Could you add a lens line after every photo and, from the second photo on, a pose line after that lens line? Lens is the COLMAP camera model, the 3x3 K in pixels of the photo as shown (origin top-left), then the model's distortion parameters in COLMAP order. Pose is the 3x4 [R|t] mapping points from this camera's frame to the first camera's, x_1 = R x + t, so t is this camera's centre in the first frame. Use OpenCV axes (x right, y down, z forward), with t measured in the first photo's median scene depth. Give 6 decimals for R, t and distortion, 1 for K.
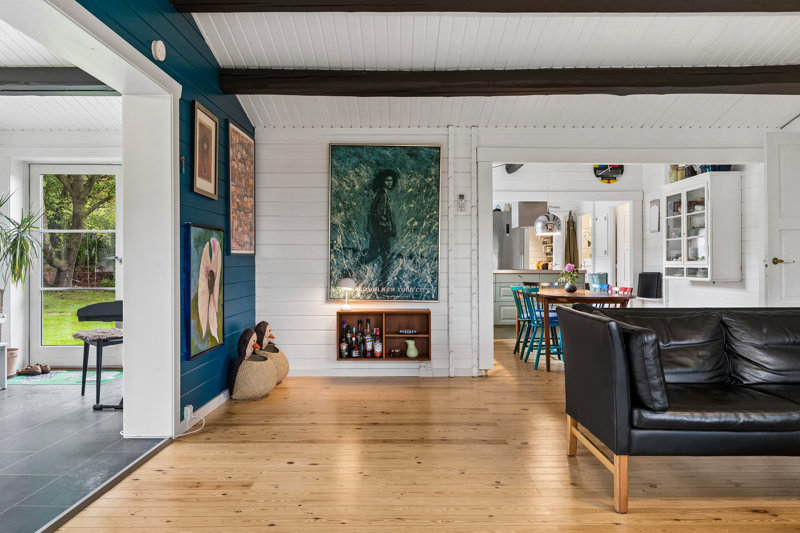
lens RADIAL K [[551.2, 0, 402.3], [0, 551.2, 264.9], [0, 0, 1]] dist [-0.007946, 0.005523]
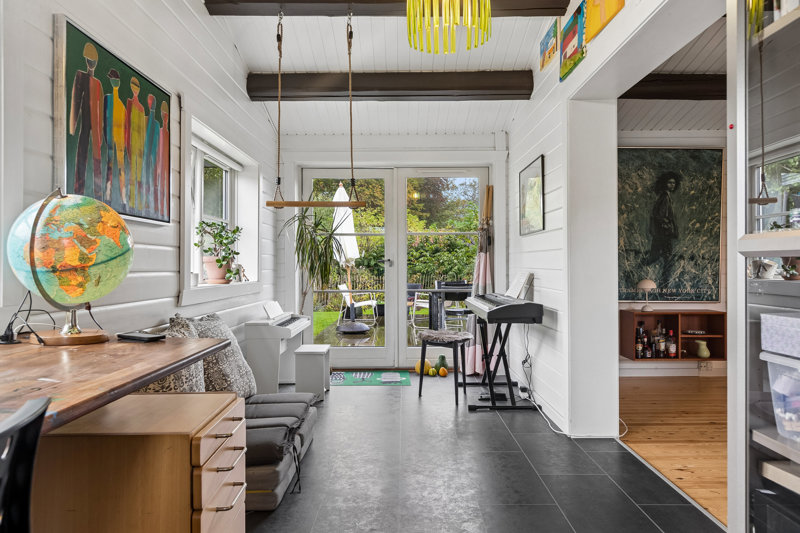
lens RADIAL K [[547.9, 0, 400.0], [0, 547.9, 270.3], [0, 0, 1]] dist [0.002922, 0.001092]
pose [[0.999985, -0.005228, 0.001553, -0.524102], [0.005217, 0.999959, 0.007460, -0.002927], [-0.001592, -0.007452, 0.999971, -0.006173]]
